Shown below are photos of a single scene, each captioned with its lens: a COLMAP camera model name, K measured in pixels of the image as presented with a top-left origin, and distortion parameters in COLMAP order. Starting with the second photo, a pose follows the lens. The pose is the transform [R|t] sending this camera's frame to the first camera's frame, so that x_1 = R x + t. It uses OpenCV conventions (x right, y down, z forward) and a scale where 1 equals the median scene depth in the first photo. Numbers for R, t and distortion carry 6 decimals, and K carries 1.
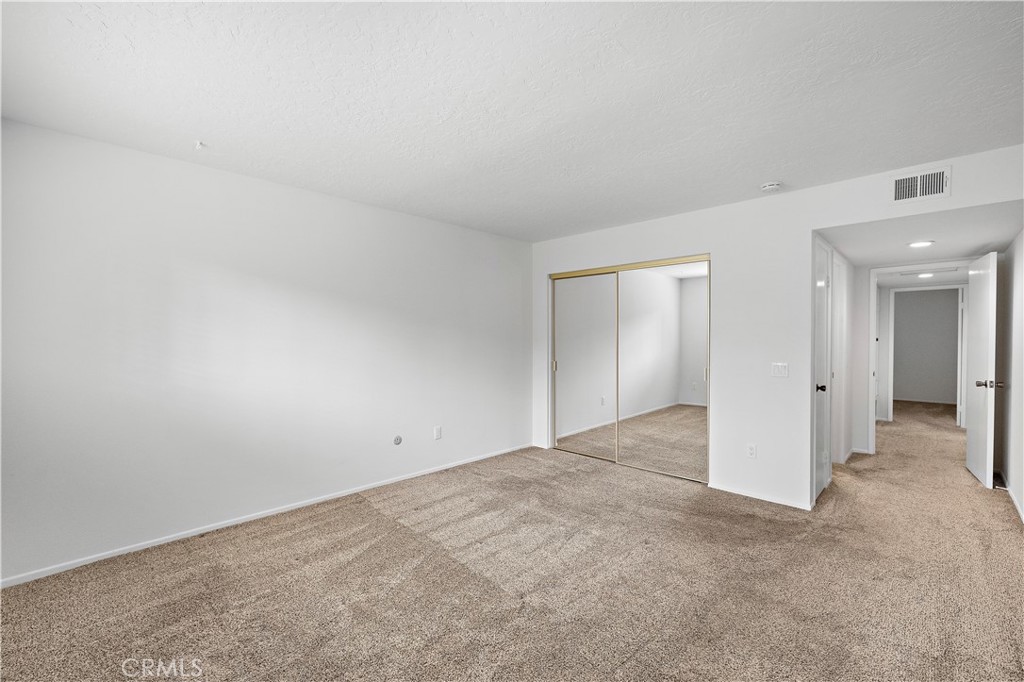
lens RADIAL K [[425.9, 0, 515.4], [0, 425.9, 341.4], [0, 0, 1]] dist [0.000334, -0.000042]
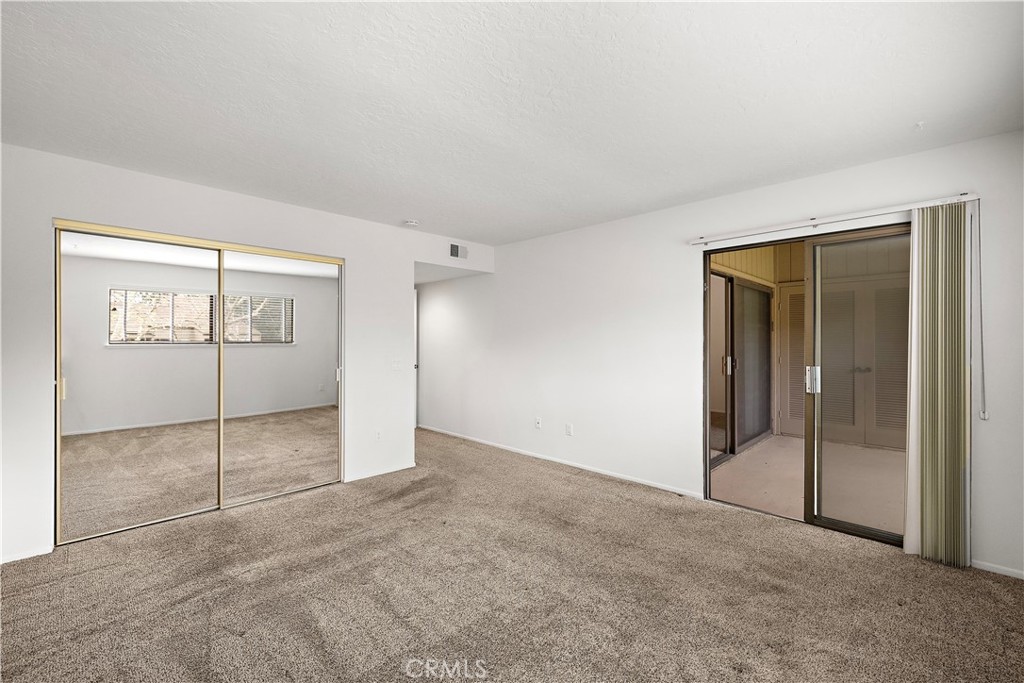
lens RADIAL K [[425.9, 0, 515.4], [0, 425.9, 341.9], [0, 0, 1]] dist [0.000334, -0.000042]
pose [[0.023397, -0.011478, 0.999660, -0.716526], [0.000755, 0.999934, 0.011464, -0.019697], [-0.999726, 0.000487, 0.023404, 0.687808]]
